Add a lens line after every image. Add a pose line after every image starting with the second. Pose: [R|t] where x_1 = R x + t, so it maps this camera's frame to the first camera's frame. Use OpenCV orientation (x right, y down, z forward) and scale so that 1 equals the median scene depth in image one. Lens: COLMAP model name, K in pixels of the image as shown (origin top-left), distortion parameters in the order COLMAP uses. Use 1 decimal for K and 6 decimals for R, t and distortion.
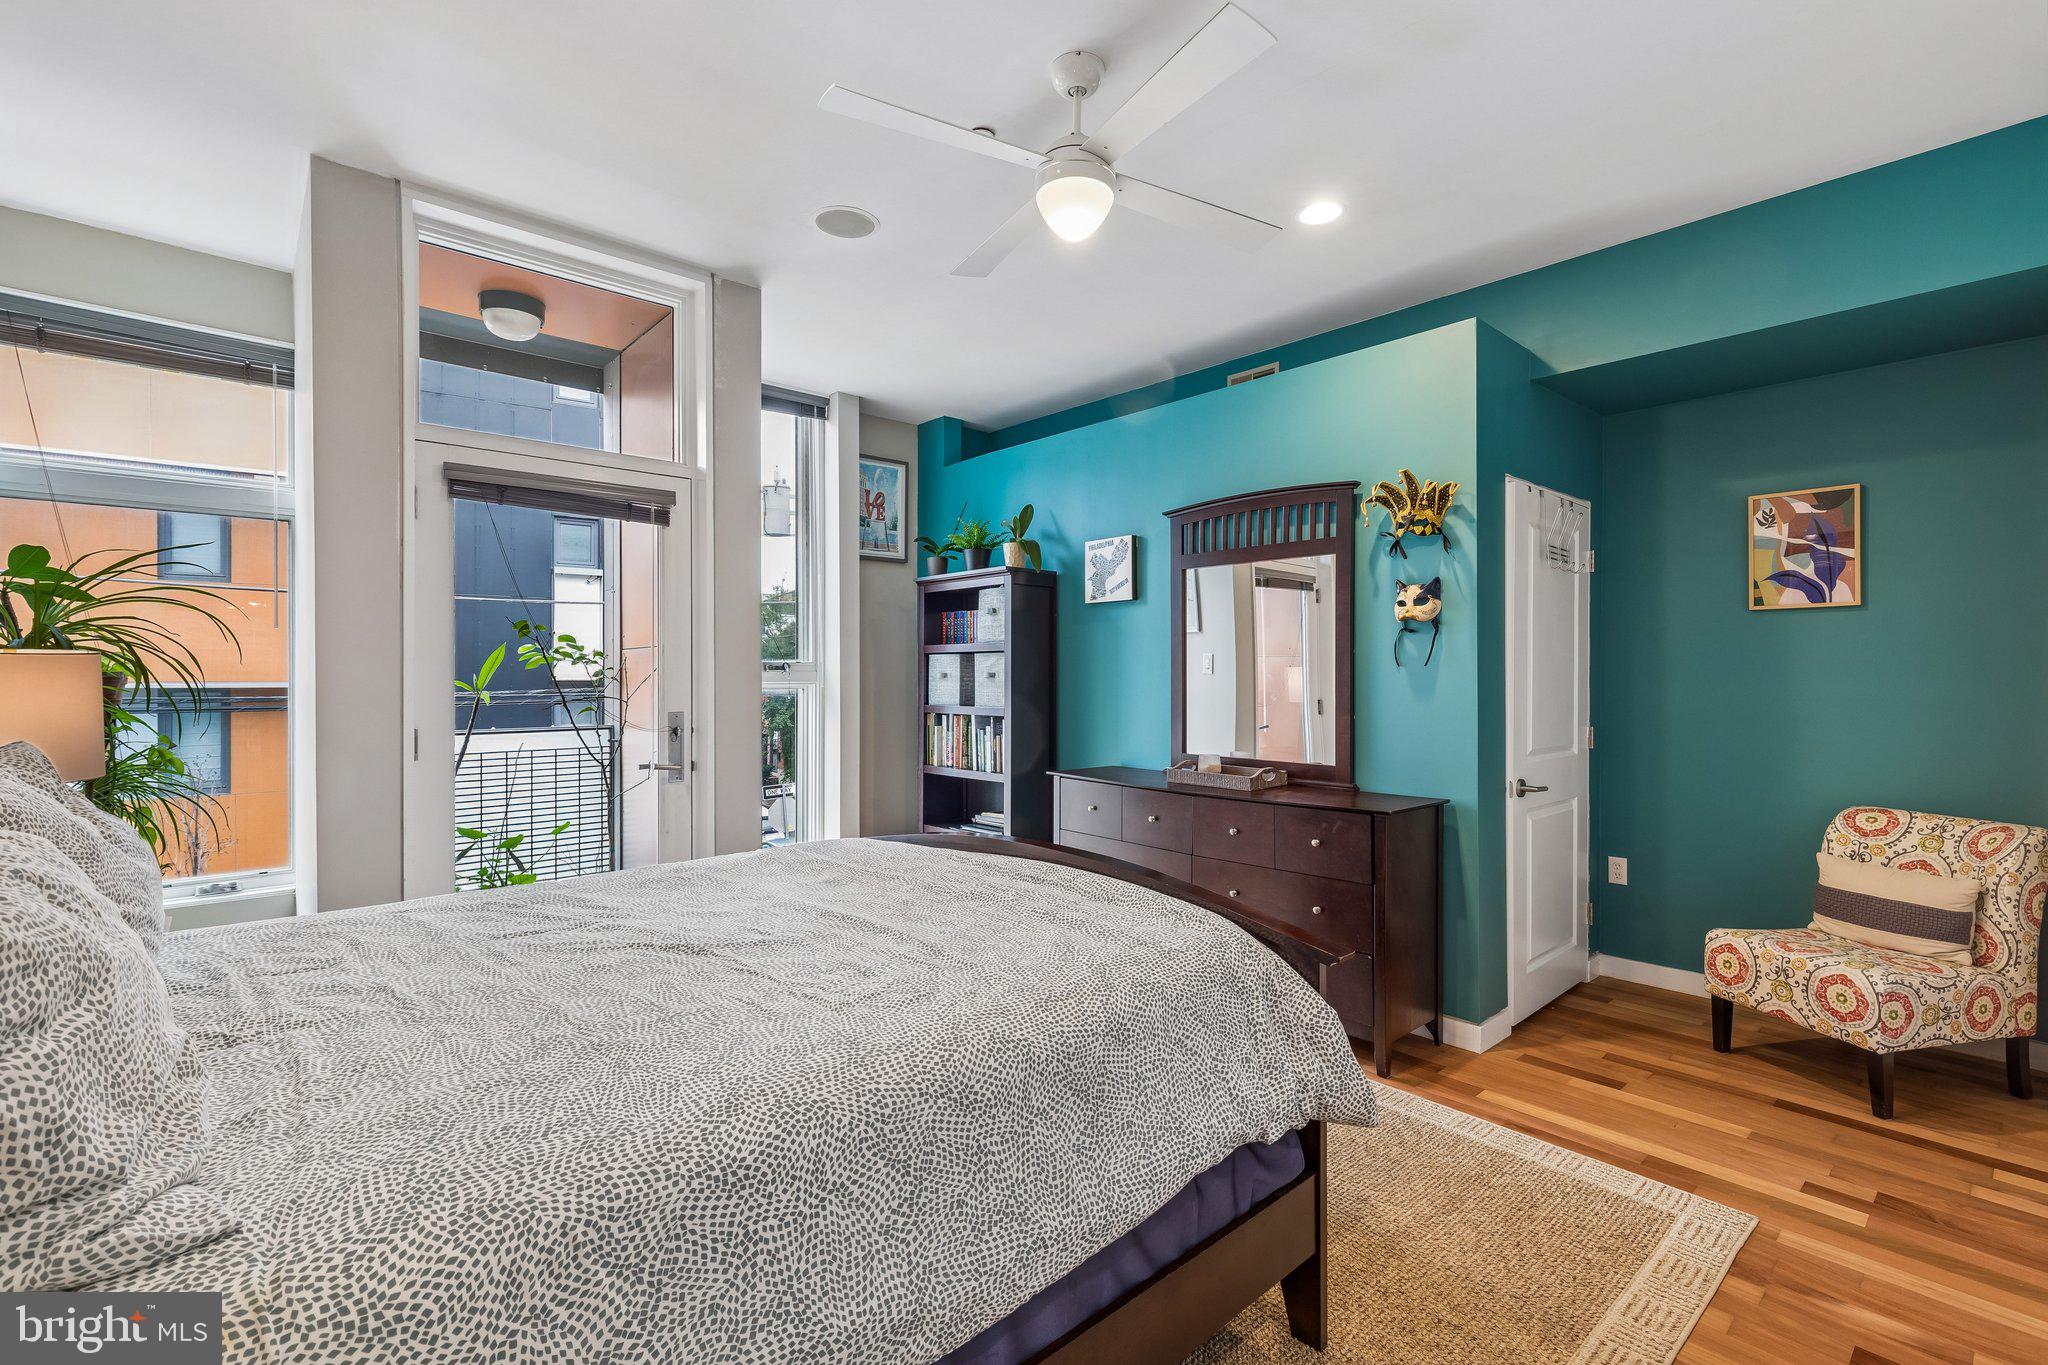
lens RADIAL K [[927.2, 0, 1026.9], [0, 927.2, 690.1], [0, 0, 1]] dist [0.006177, 0.000001]
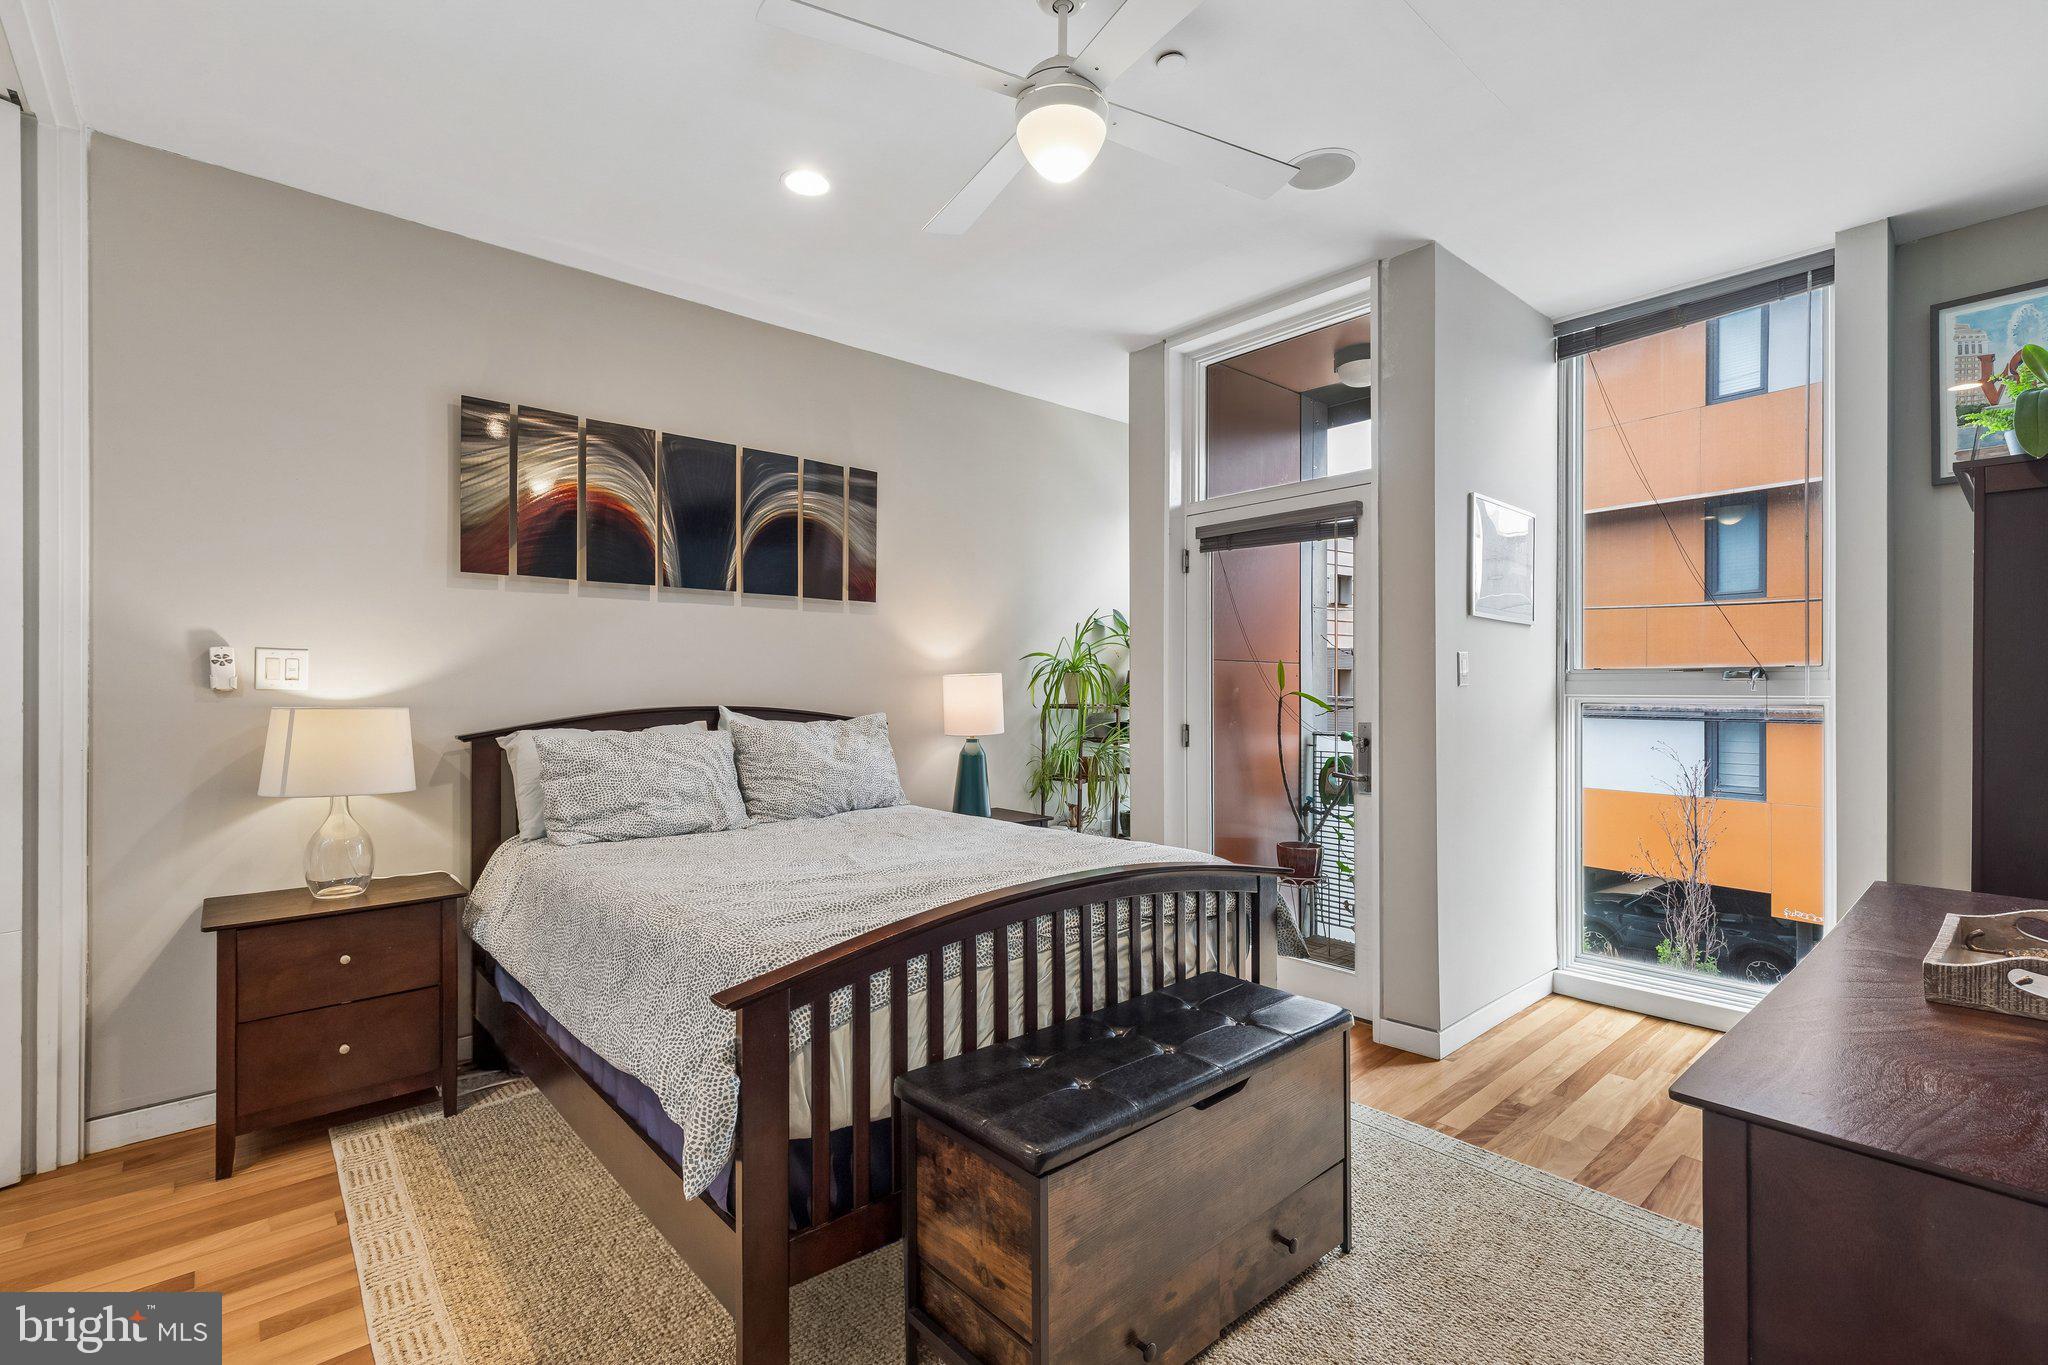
lens RADIAL K [[927.2, 0, 1026.9], [0, 927.2, 690.1], [0, 0, 1]] dist [0.006177, 0.000001]
pose [[0.010497, -0.002379, -0.999942, 0.611470], [-0.011274, 0.999933, -0.002498, -0.004433], [0.999881, 0.011299, 0.010470, 0.642880]]
